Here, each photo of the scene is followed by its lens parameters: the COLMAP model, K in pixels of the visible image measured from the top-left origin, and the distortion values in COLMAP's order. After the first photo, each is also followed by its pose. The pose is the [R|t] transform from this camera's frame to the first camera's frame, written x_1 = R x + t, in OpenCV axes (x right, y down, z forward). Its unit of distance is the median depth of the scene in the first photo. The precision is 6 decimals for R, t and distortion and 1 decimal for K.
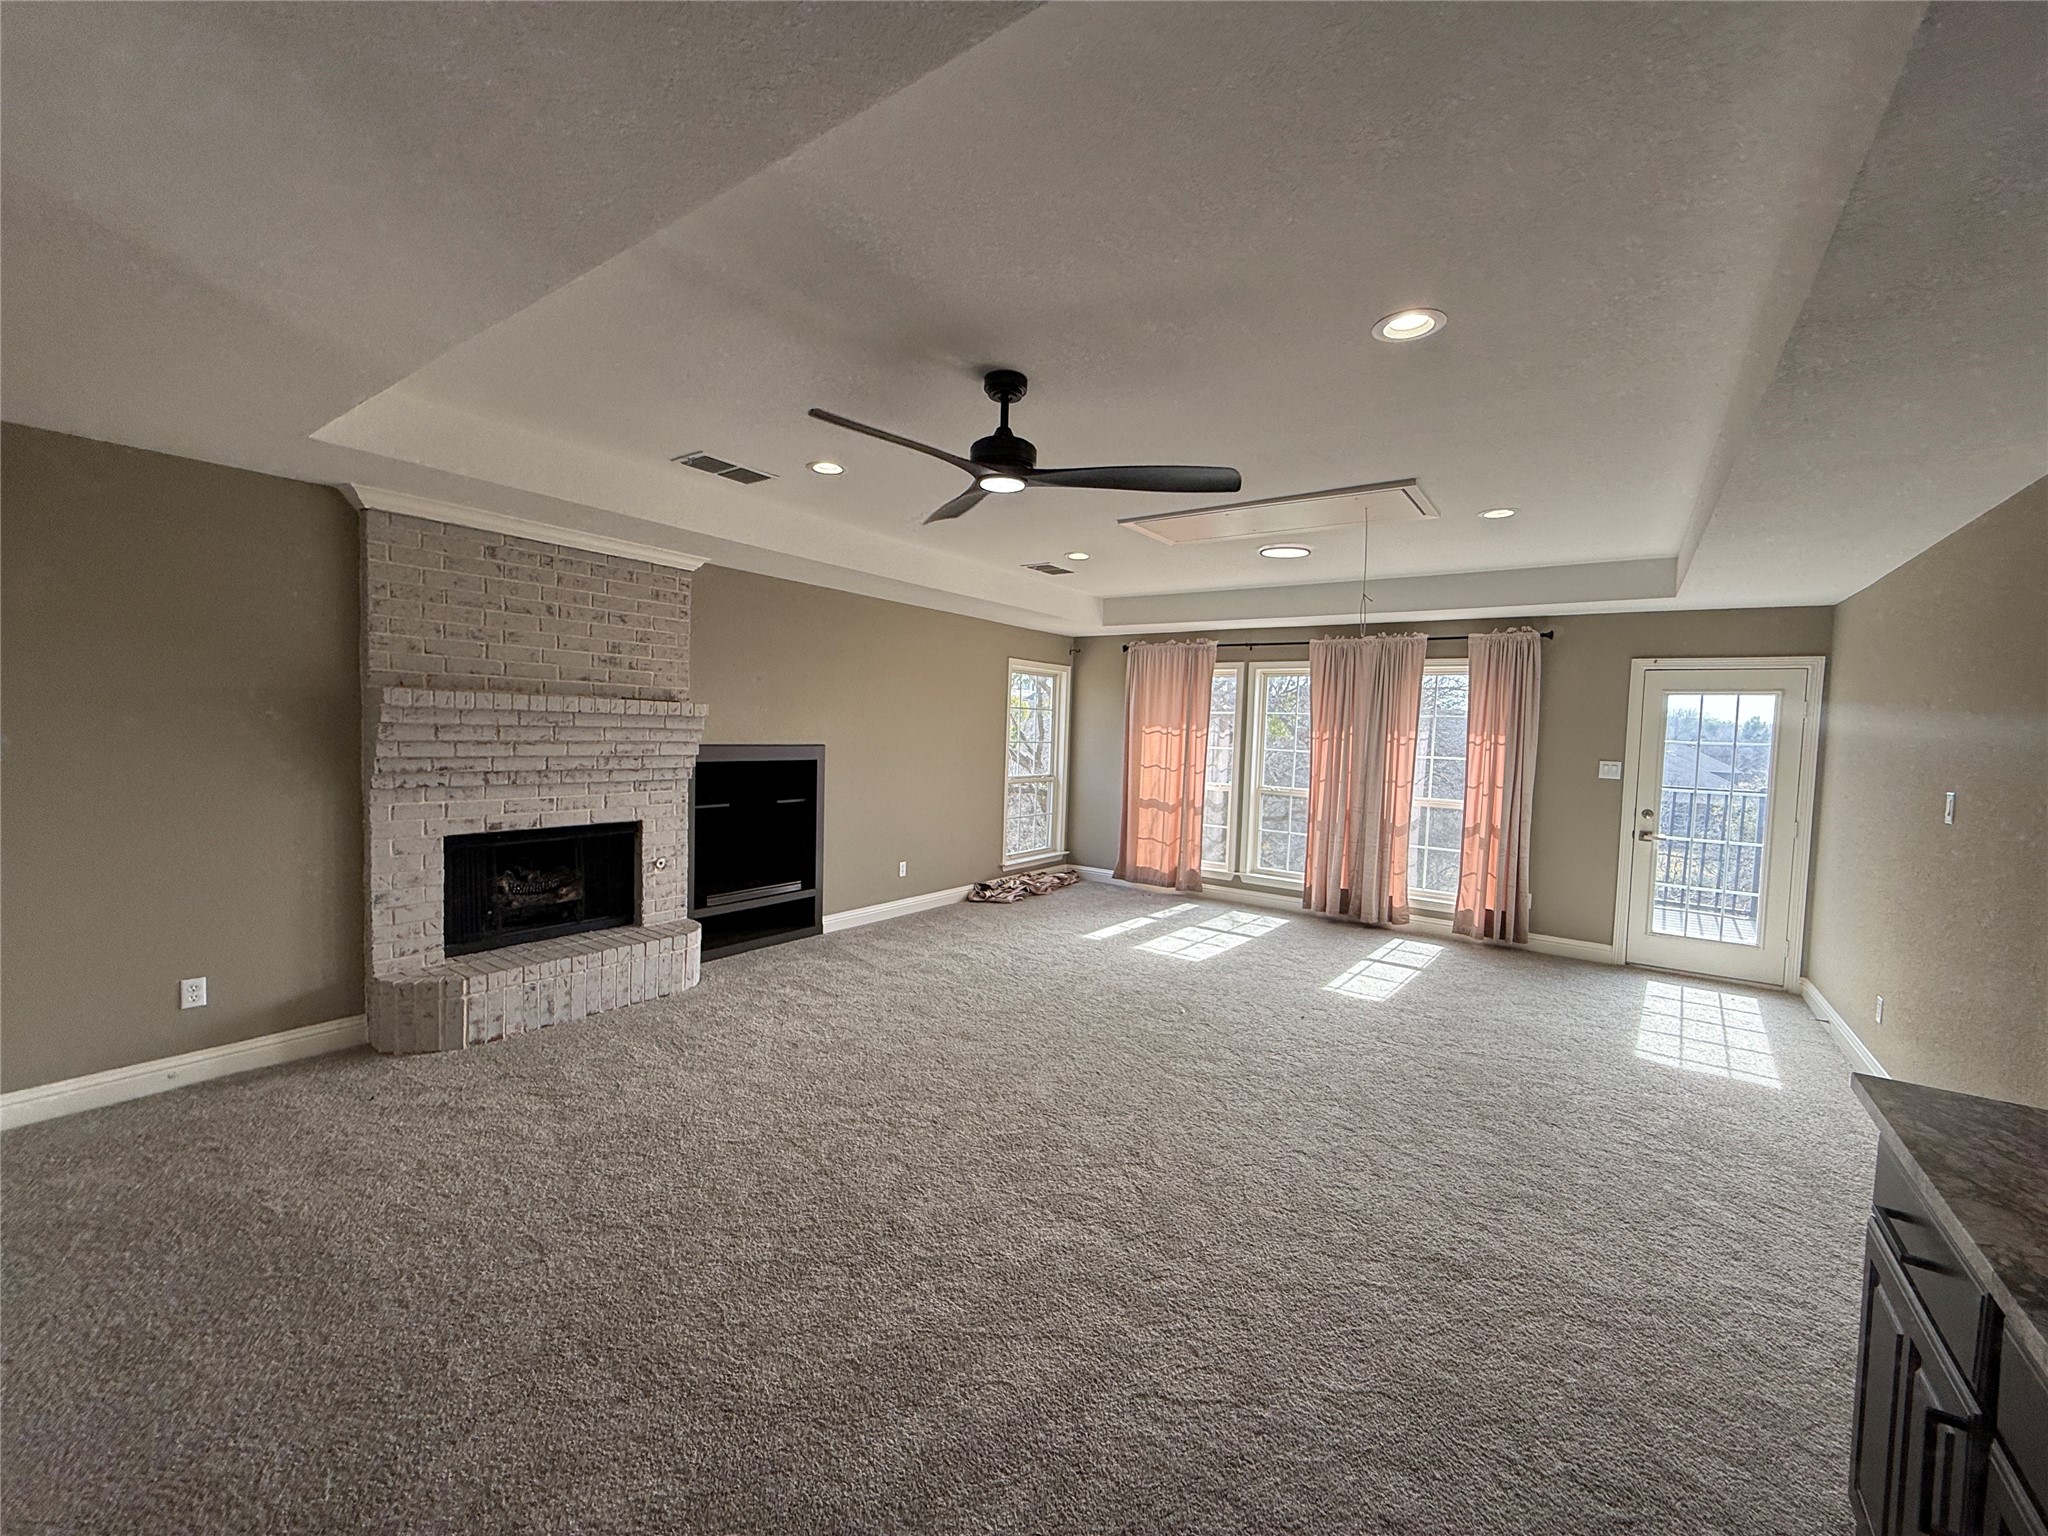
lens RADIAL K [[812.2, 0, 1021.3], [0, 812.2, 768.1], [0, 0, 1]] dist [0.001370, -0.000800]
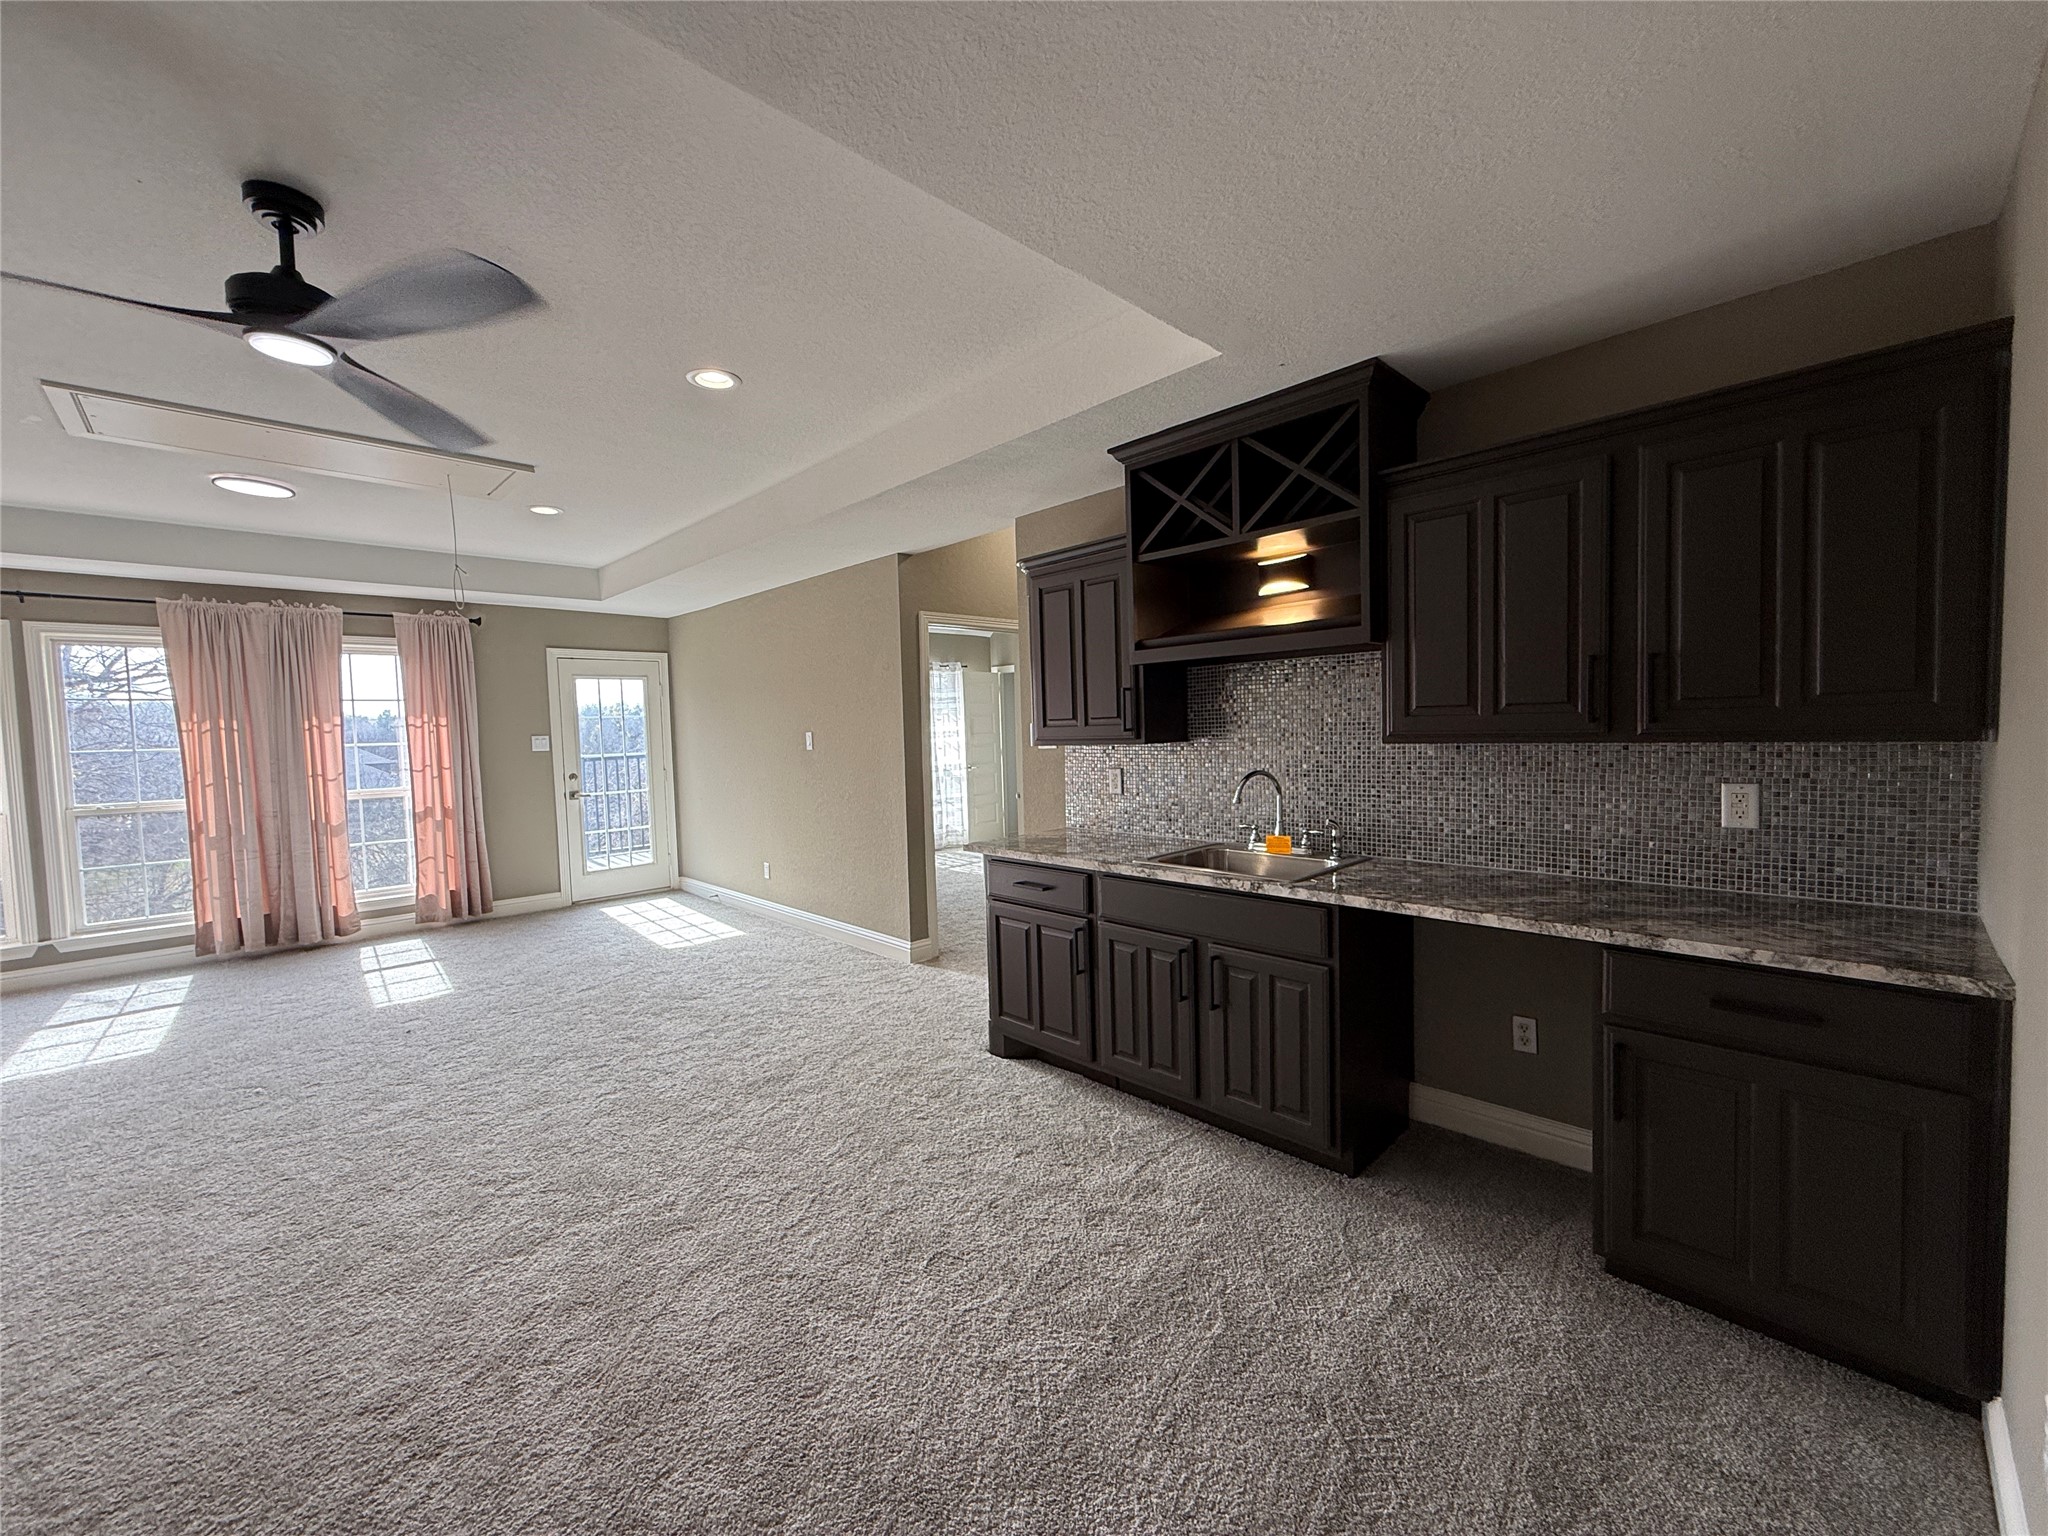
lens RADIAL K [[812.2, 0, 1017.2], [0, 812.2, 764.5], [0, 0, 1]] dist [0.001370, -0.000800]
pose [[0.174791, -0.084803, 0.980947, -0.301059], [0.082774, 0.994023, 0.071184, 0.005949], [-0.981120, 0.068755, 0.180766, 0.129531]]
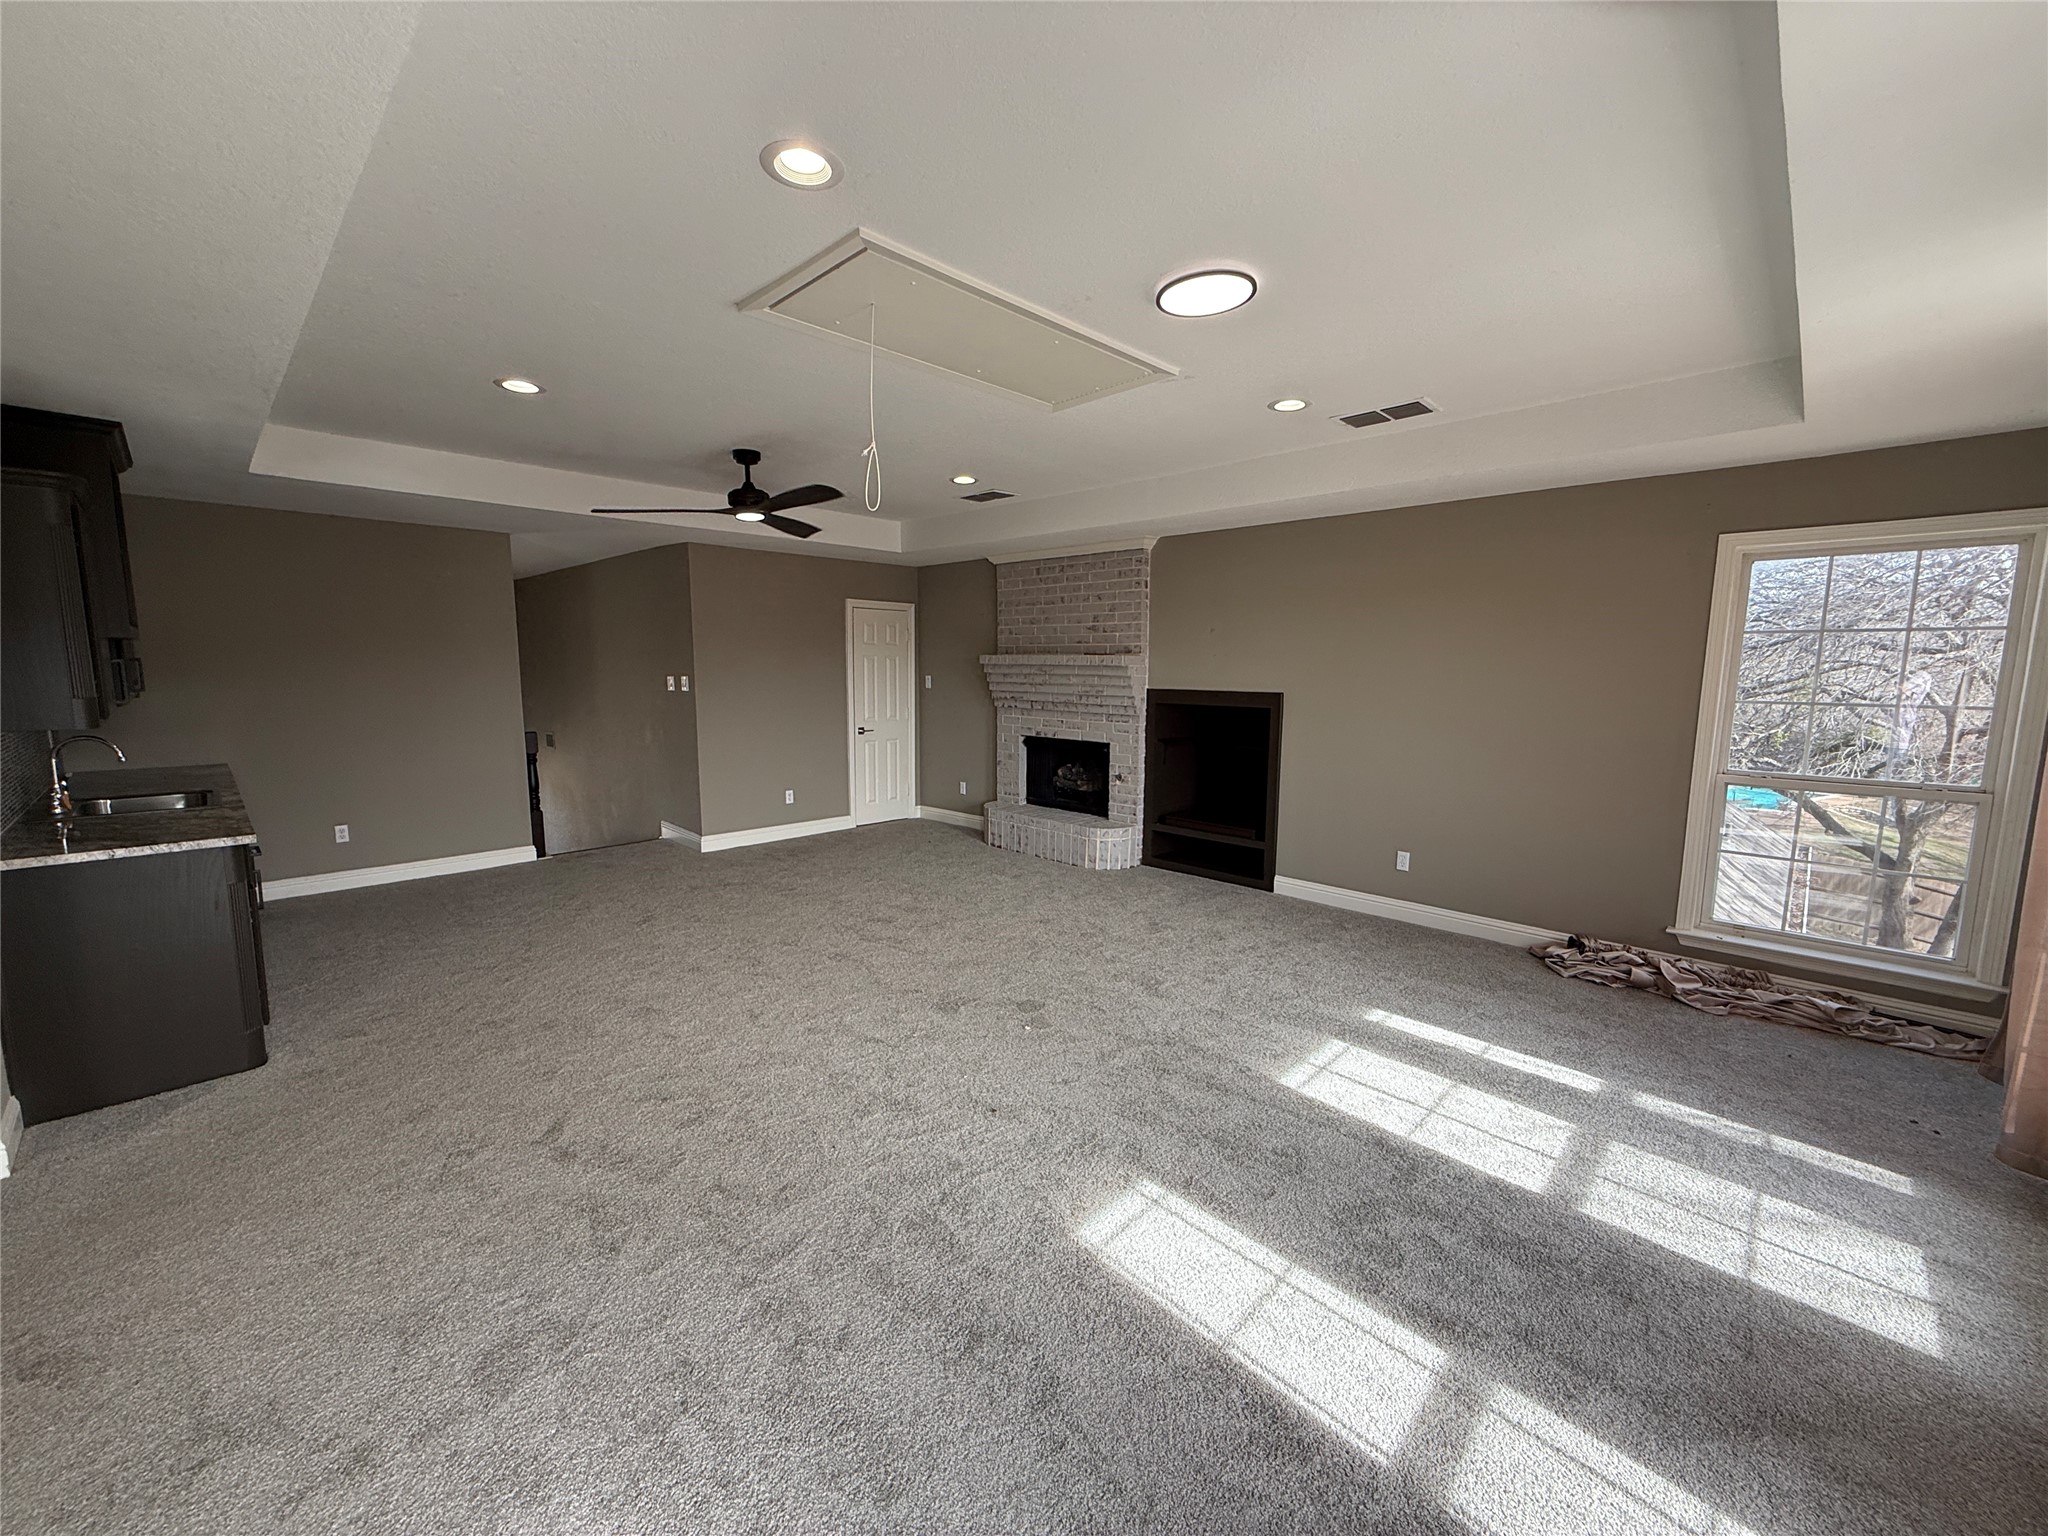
lens RADIAL K [[812.2, 0, 1020.0], [0, 812.2, 765.9], [0, 0, 1]] dist [0.001370, -0.000800]
pose [[-0.139882, 0.092240, -0.985862, 0.728003], [-0.061910, 0.992889, 0.101682, -0.021851], [0.988231, 0.075258, -0.133177, 0.831556]]
